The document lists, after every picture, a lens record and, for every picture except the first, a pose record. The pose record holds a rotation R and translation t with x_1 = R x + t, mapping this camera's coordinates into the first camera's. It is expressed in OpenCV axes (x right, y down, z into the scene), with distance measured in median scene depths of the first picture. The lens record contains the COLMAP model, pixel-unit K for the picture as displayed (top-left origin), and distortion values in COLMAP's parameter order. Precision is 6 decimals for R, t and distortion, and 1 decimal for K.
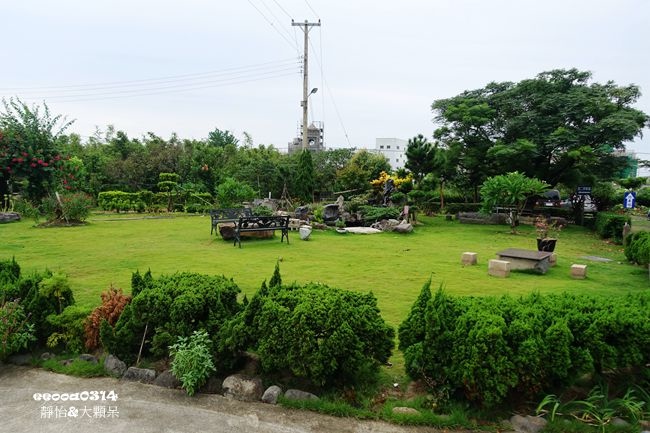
lens RADIAL K [[441.5, 0, 326.2], [0, 441.5, 217.0], [0, 0, 1]] dist [-0.011789, -0.000103]
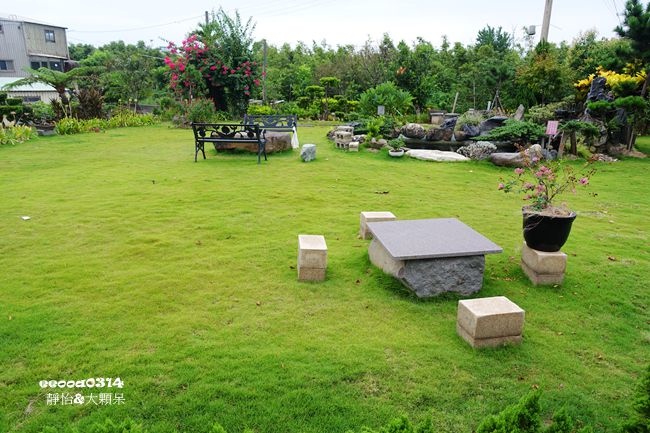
lens RADIAL K [[441.5, 0, 324.8], [0, 441.5, 214.5], [0, 0, 1]] dist [-0.011789, -0.000103]
pose [[0.744115, 0.172724, -0.645337, 0.337601], [-0.049894, 0.977669, 0.204141, -0.008271], [0.666186, -0.119706, 0.736116, 0.343794]]
